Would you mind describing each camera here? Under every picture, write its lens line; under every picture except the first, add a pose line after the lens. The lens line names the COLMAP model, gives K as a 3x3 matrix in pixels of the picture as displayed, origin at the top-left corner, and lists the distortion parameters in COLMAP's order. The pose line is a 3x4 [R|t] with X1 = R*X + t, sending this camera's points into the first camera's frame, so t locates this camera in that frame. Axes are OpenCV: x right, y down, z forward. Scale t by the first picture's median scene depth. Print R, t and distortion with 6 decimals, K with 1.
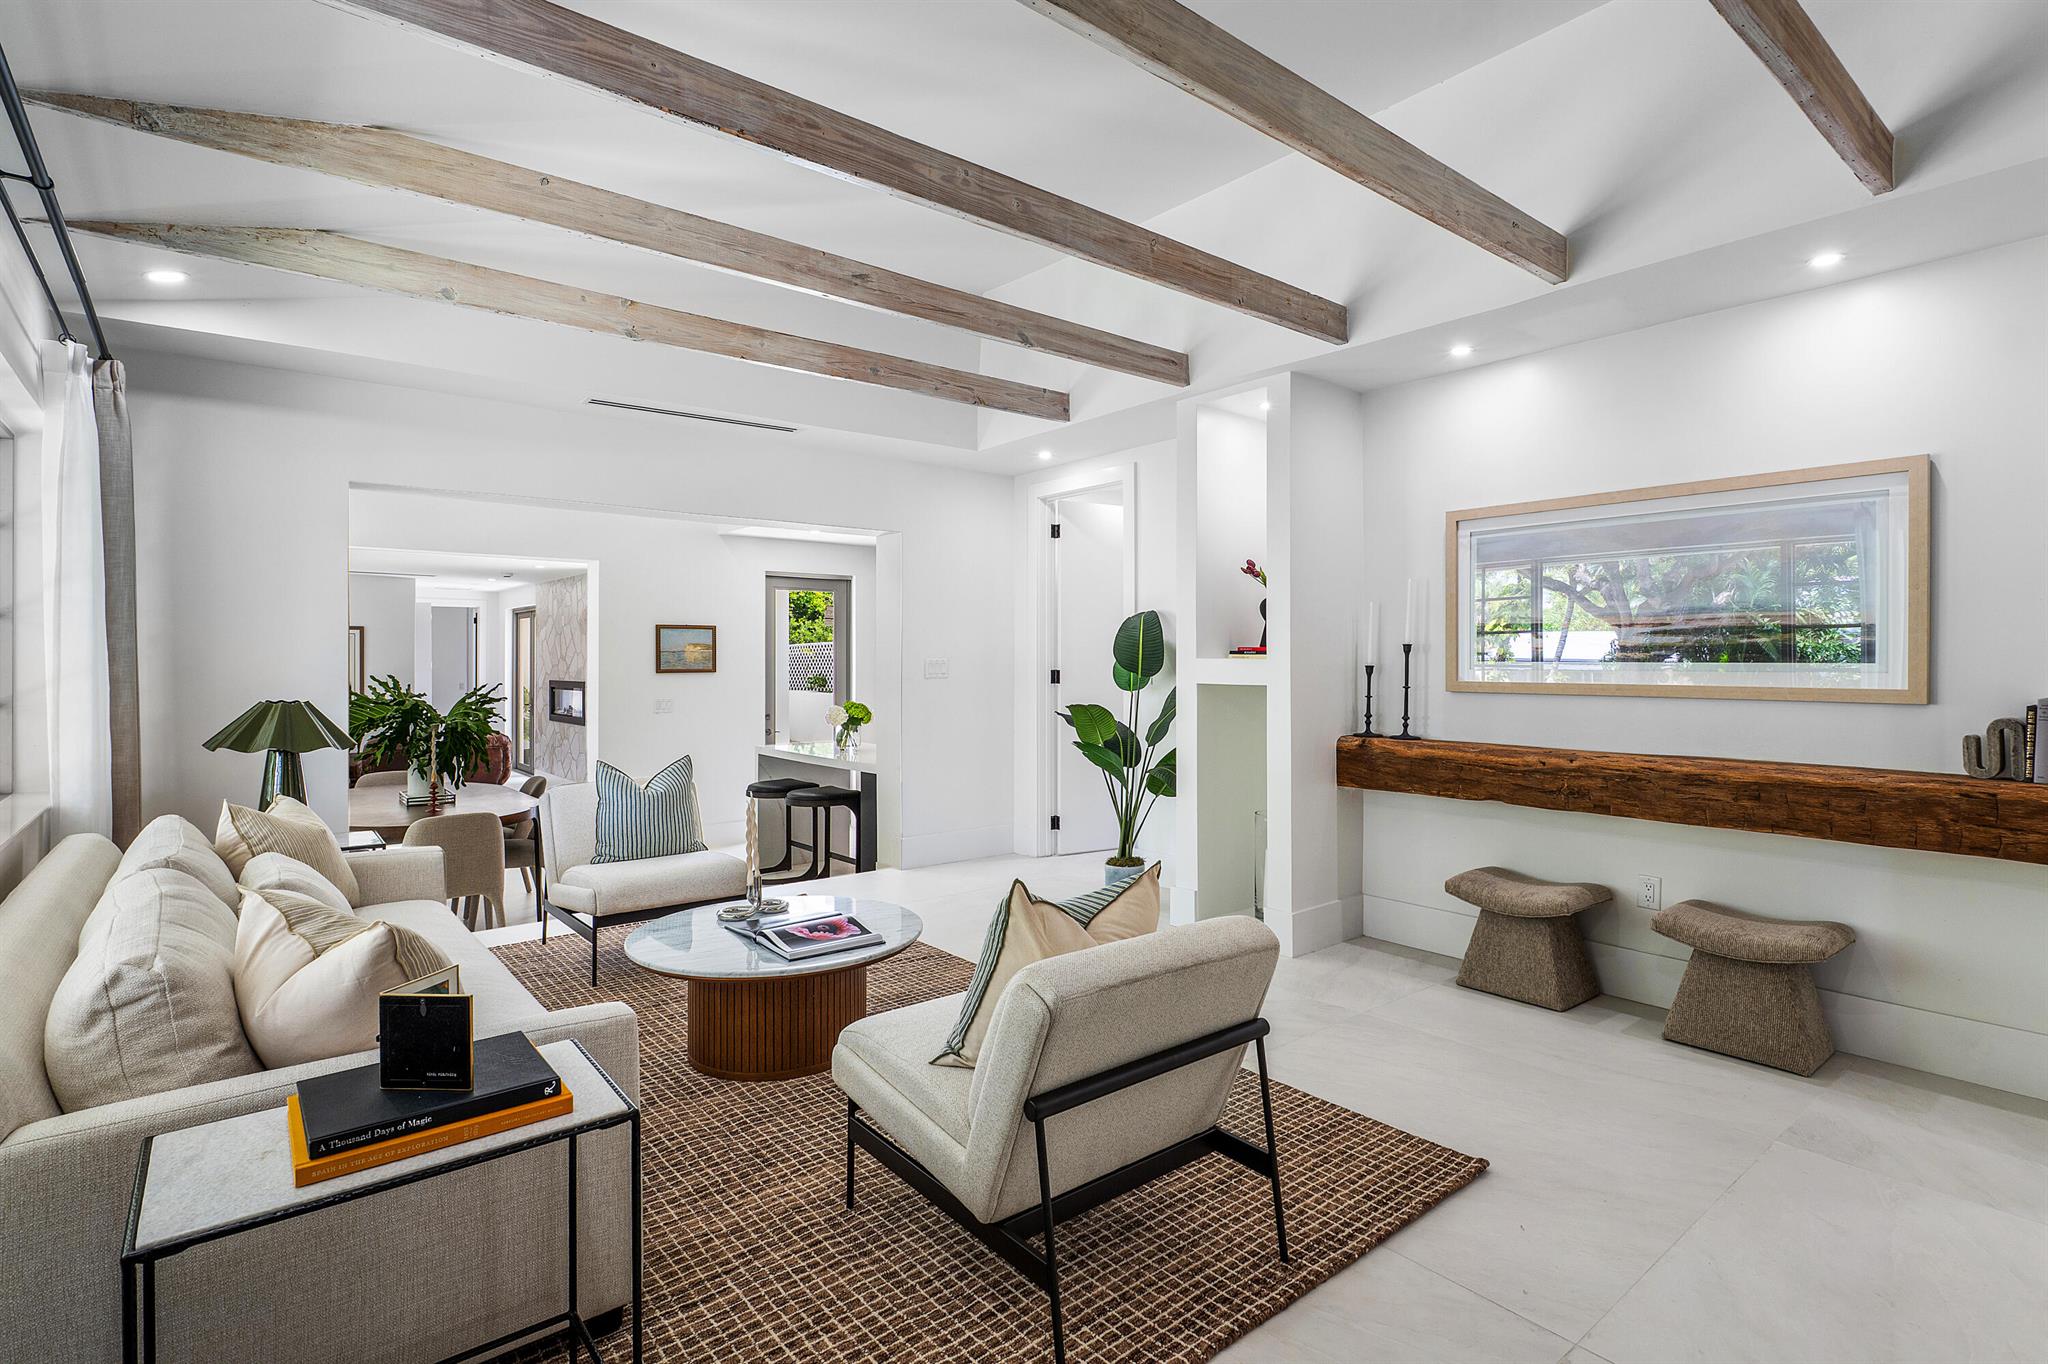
lens RADIAL K [[1006.6, 0, 1030.9], [0, 1006.6, 668.4], [0, 0, 1]] dist [-0.002310, -0.000045]
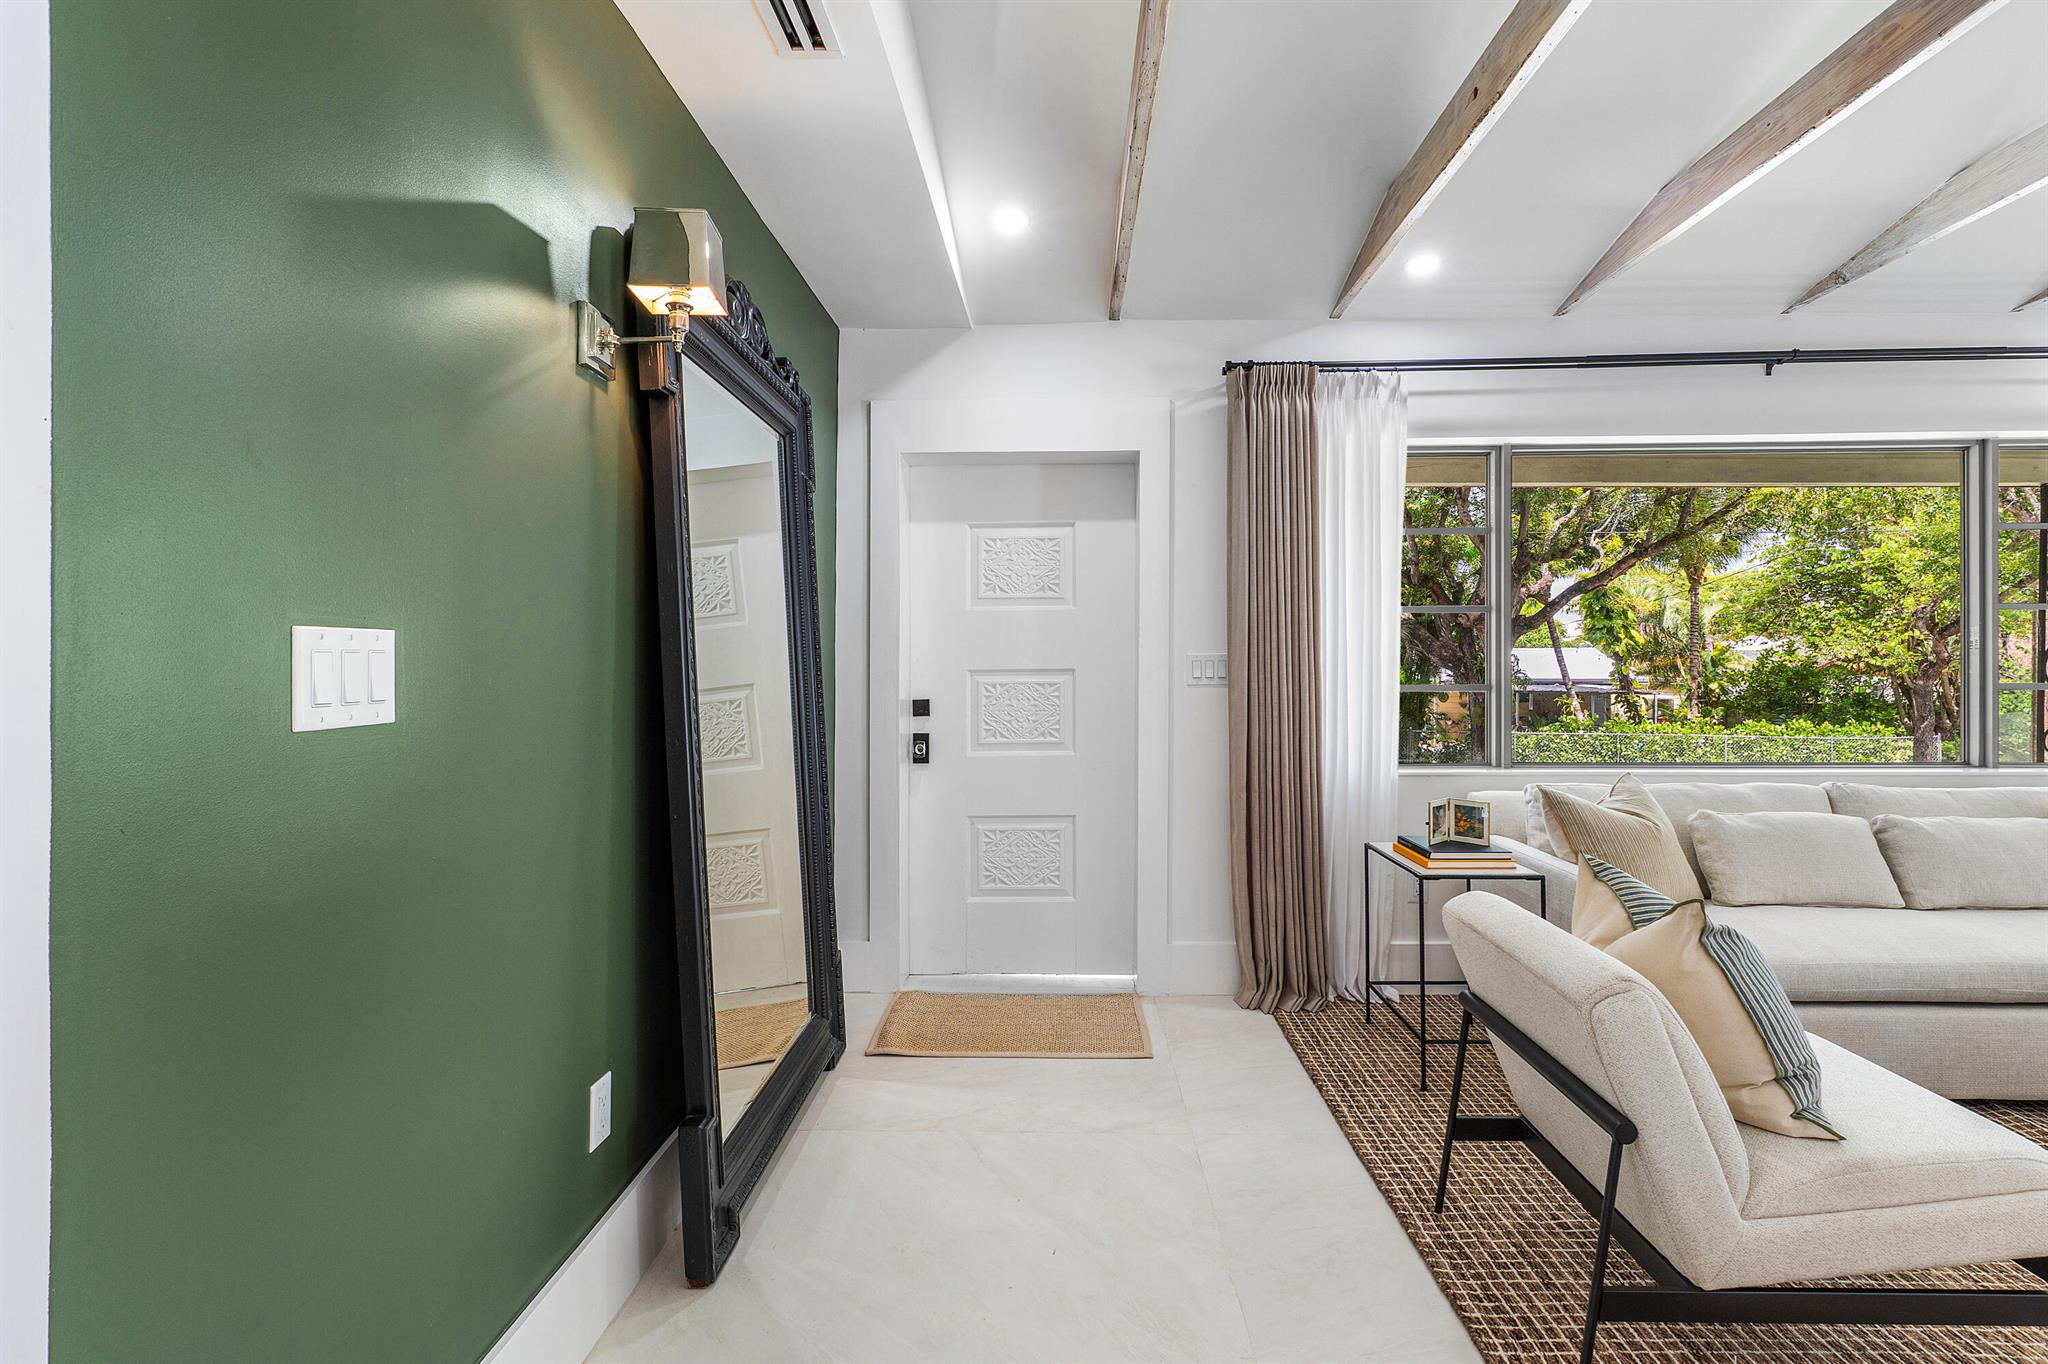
lens RADIAL K [[1006.6, 0, 1023.7], [0, 1006.6, 674.7], [0, 0, 1]] dist [-0.002310, -0.000045]
pose [[-0.664130, 0.013885, -0.747488, 1.193347], [0.004135, 0.999880, 0.014900, 0.004733], [0.747606, 0.006805, -0.664108, 1.287056]]
